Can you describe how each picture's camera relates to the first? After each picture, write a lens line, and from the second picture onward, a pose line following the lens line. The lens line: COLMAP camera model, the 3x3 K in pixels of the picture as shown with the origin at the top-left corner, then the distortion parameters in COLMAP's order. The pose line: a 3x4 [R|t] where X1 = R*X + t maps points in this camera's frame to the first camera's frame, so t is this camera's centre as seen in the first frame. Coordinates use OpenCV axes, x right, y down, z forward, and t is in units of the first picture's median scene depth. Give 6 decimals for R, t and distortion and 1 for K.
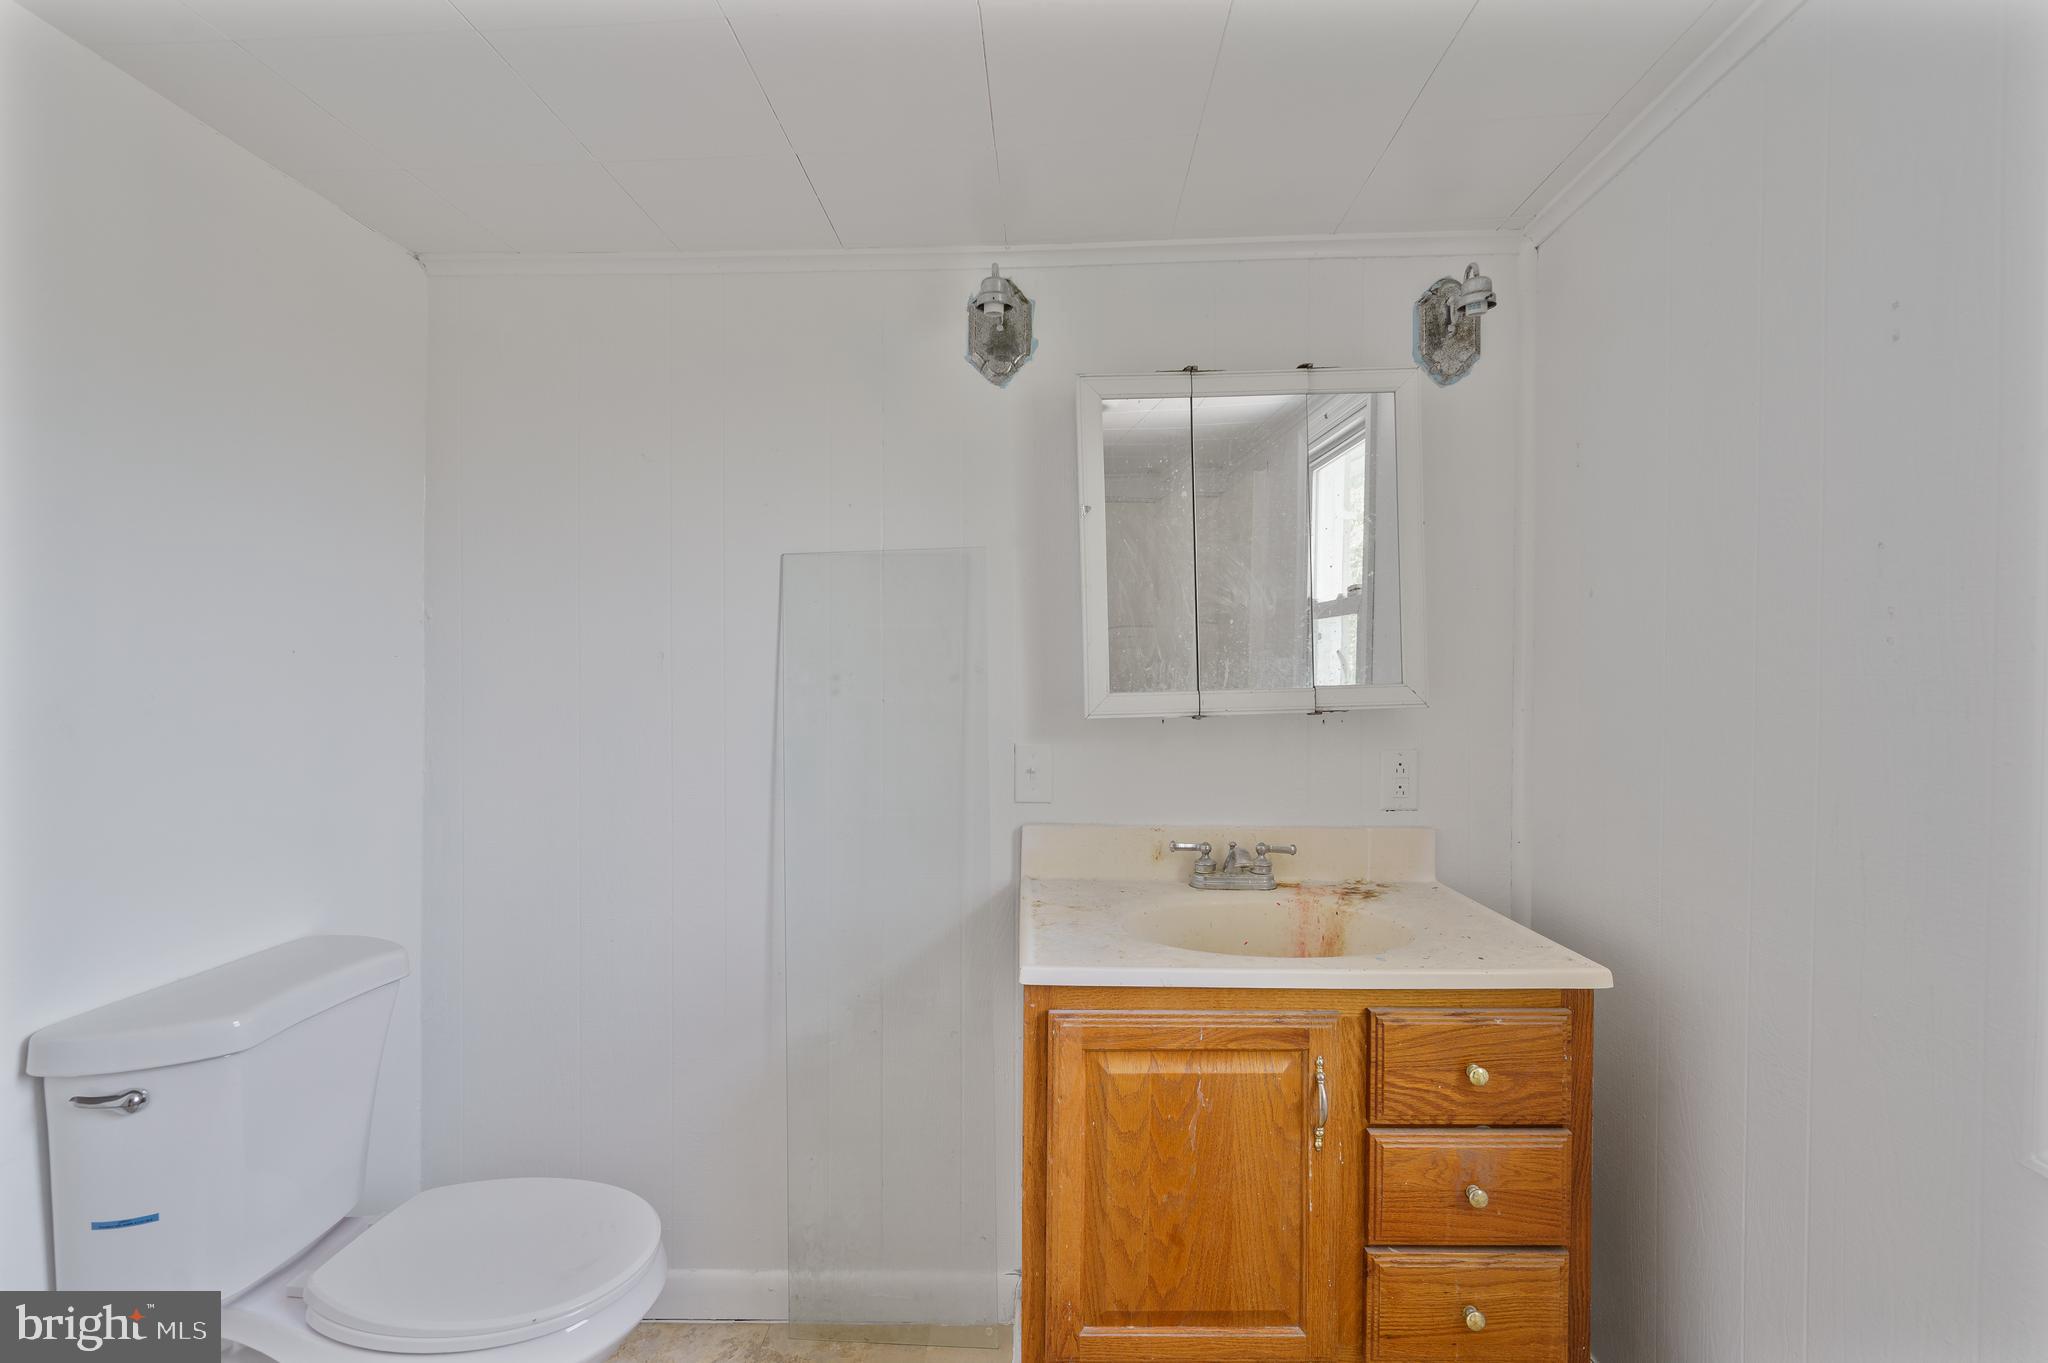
lens RADIAL K [[937.2, 0, 1024.1], [0, 937.2, 681.8], [0, 0, 1]] dist [-0.000315, -0.000054]
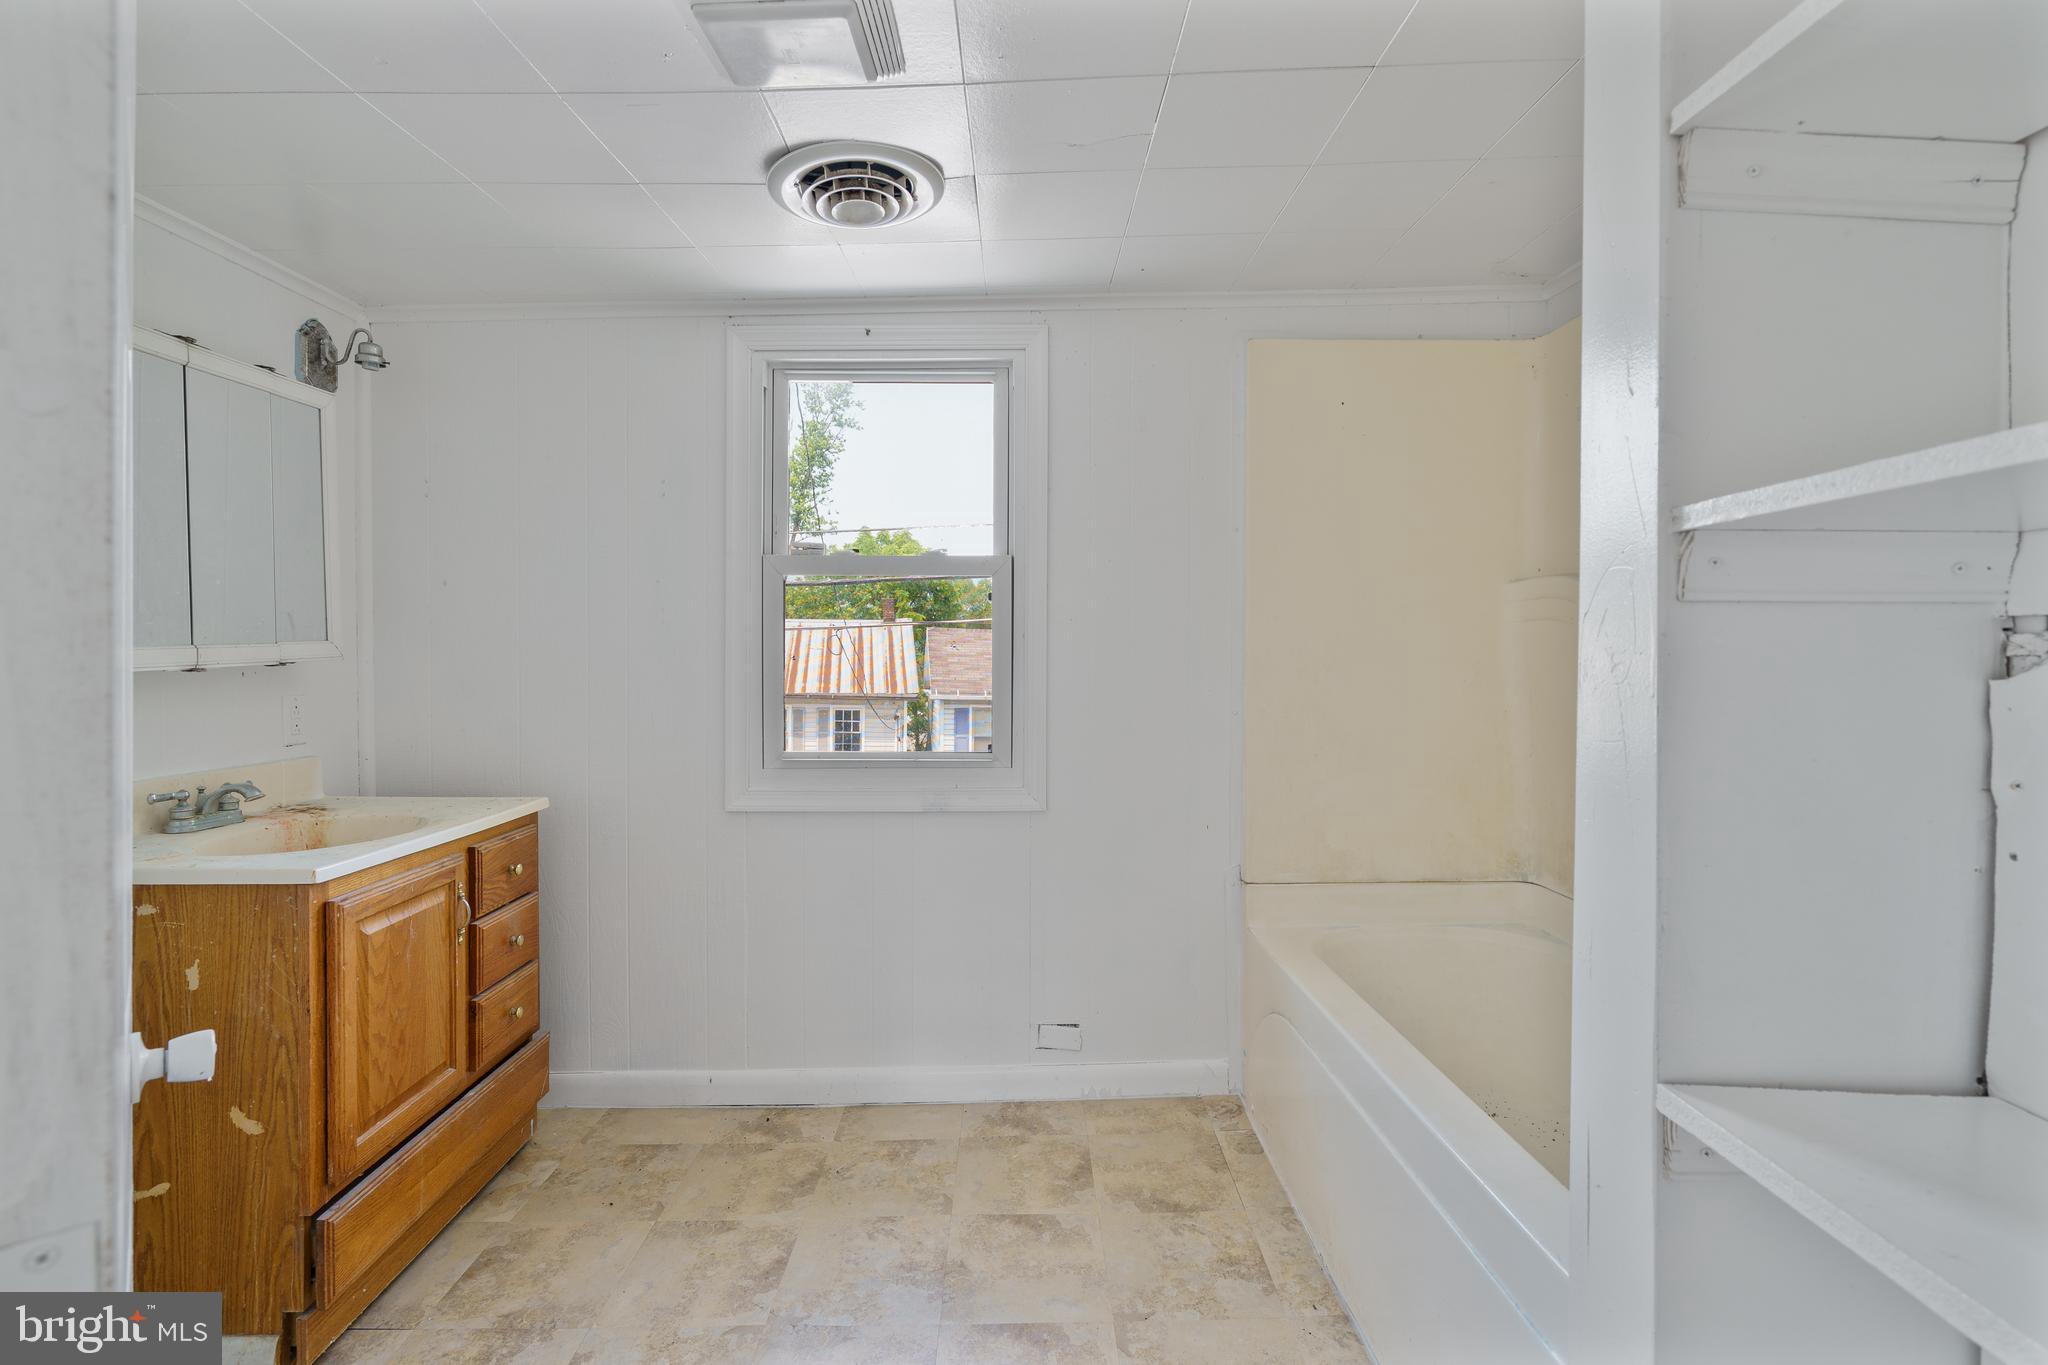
lens RADIAL K [[937.2, 0, 1021.2], [0, 937.2, 663.8], [0, 0, 1]] dist [-0.000315, -0.000054]
pose [[-0.023564, -0.012939, 0.999639, -1.221461], [0.003691, 0.999908, 0.013030, 0.027695], [-0.999716, 0.003997, -0.023514, 0.122097]]
